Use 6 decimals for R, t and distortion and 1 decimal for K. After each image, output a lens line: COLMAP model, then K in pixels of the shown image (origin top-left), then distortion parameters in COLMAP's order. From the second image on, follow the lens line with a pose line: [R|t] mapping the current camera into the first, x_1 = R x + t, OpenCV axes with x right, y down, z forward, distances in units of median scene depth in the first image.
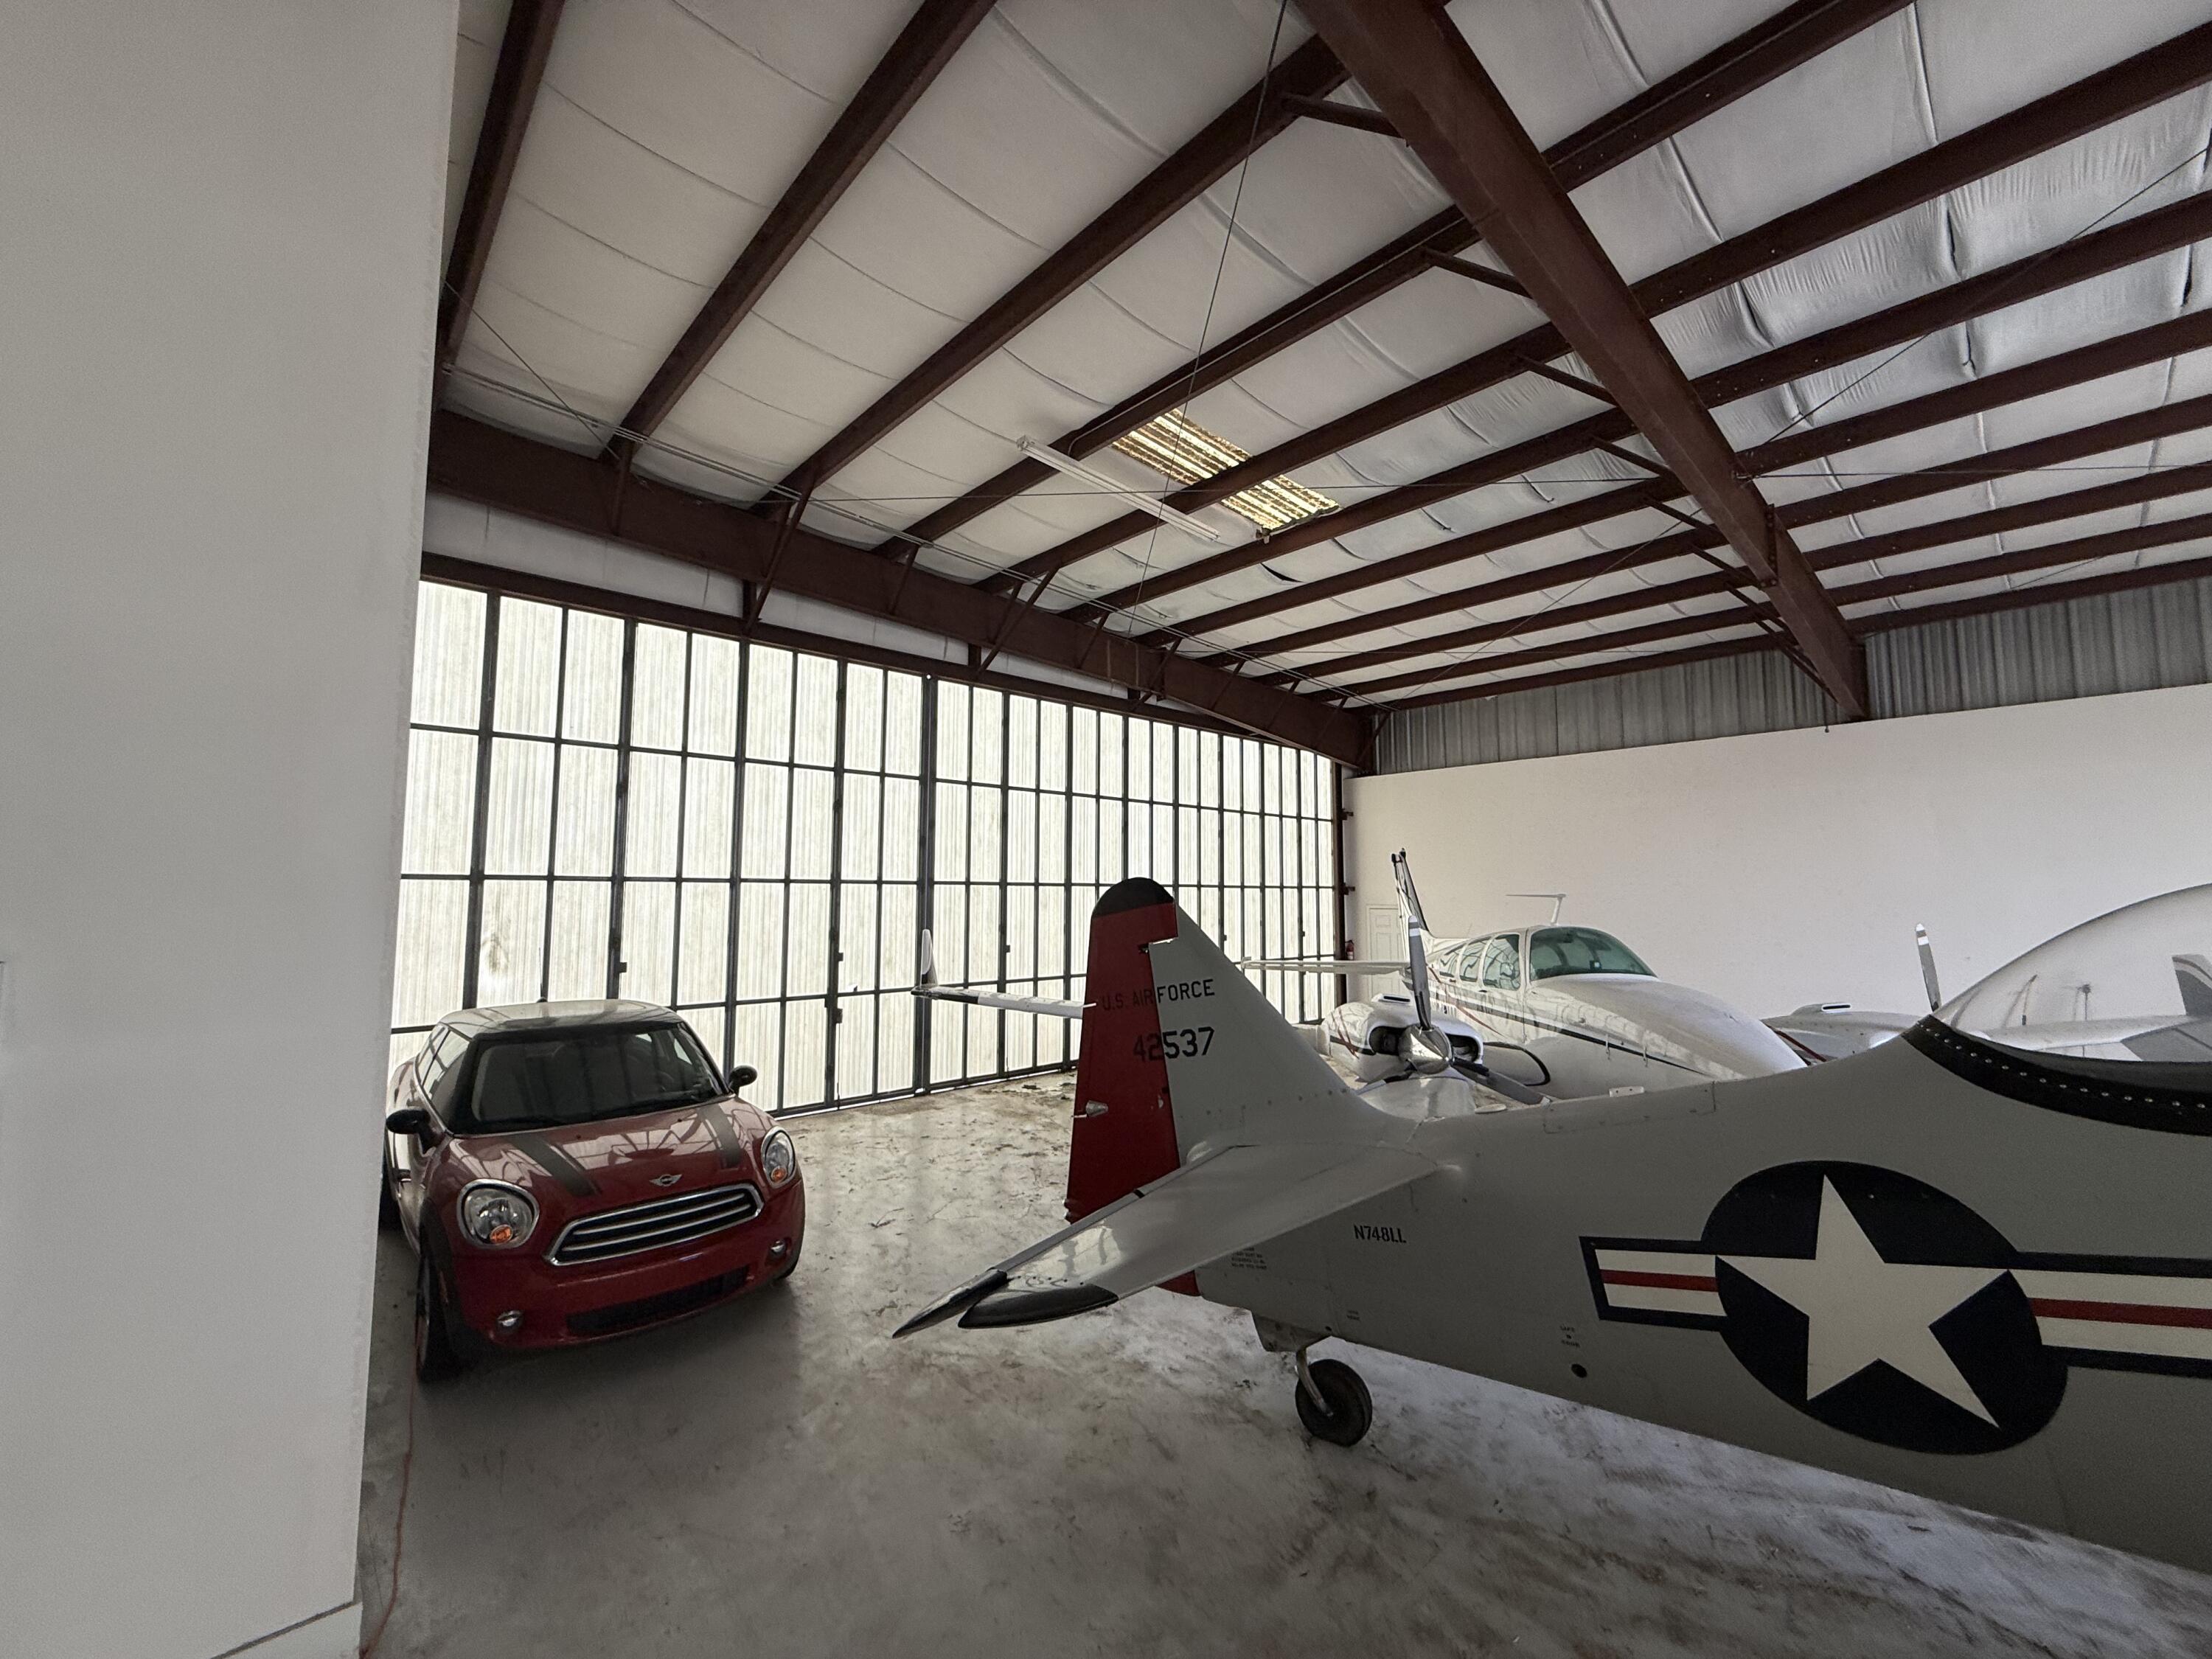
lens RADIAL K [[881.4, 0, 1098.7], [0, 881.4, 826.4], [0, 0, 1]] dist [-0.001543, -0.000577]
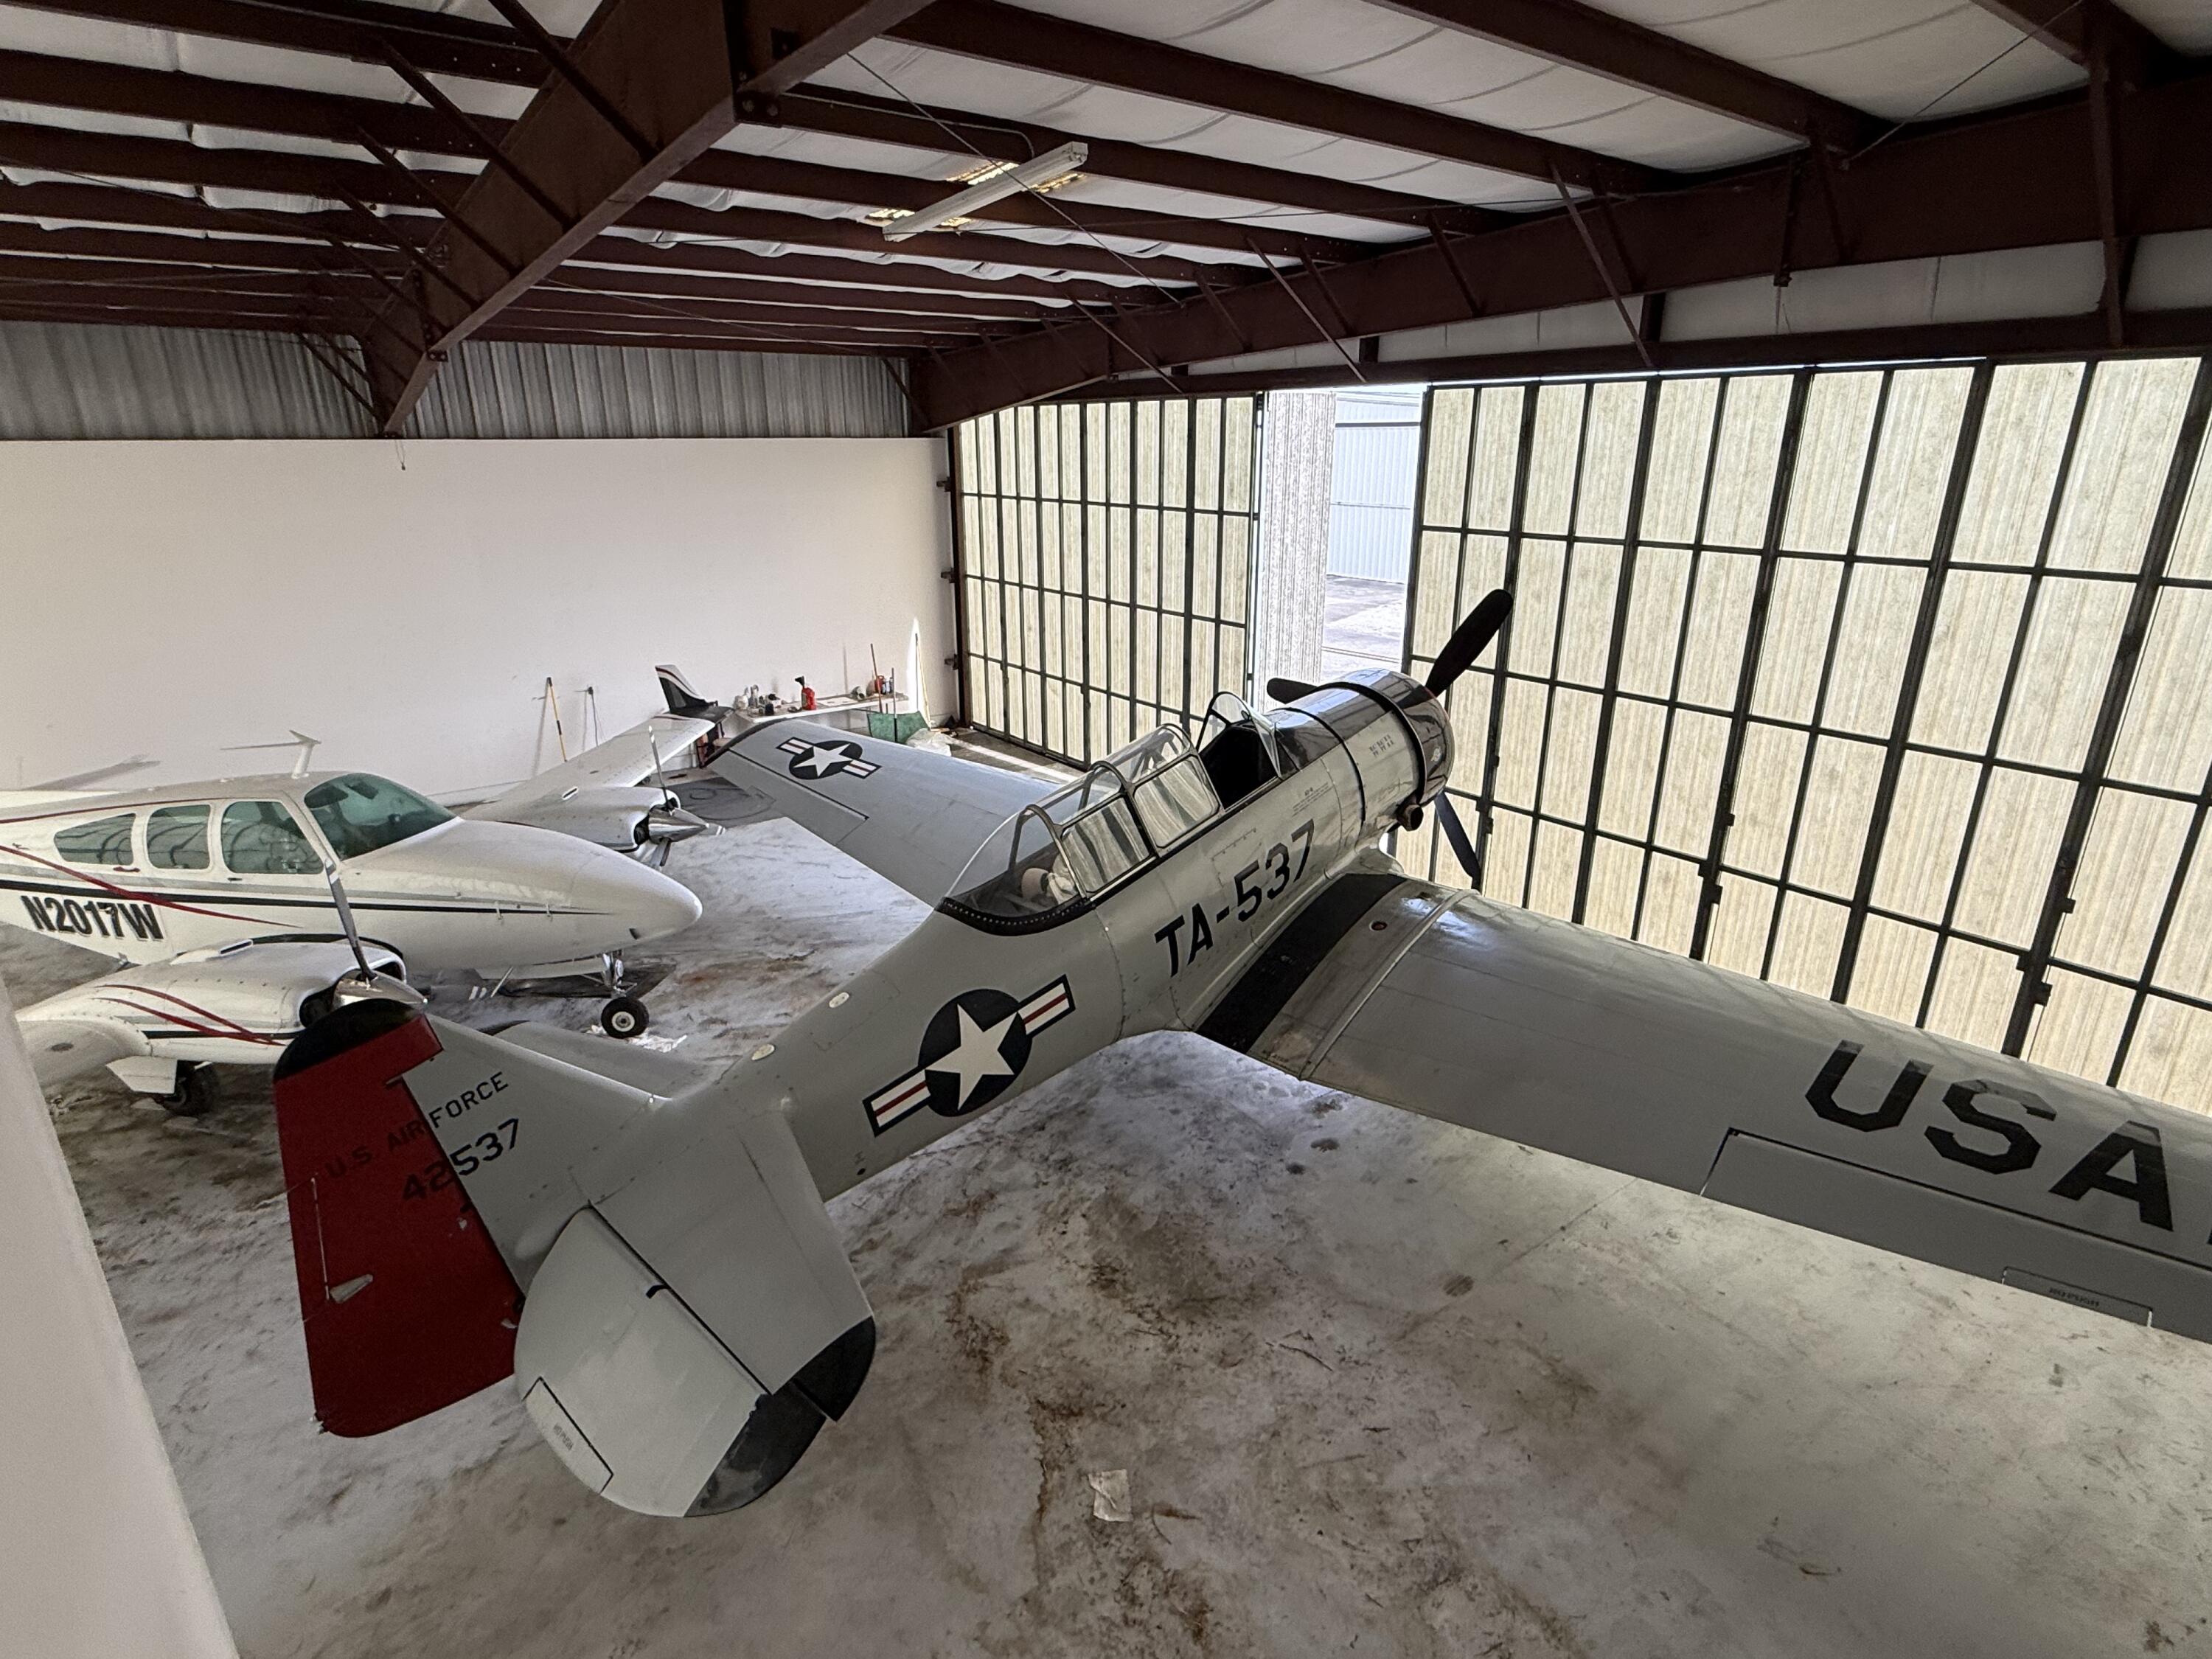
lens RADIAL K [[1128.3, 0, 1105.4], [0, 1128.3, 830.1], [0, 0, 1]] dist [-0.000974, 0.001137]
pose [[0.105234, -0.324429, 0.940038, -0.395512], [-0.077010, 0.939790, 0.332964, -0.239530], [-0.991461, -0.107431, 0.073913, 0.159568]]
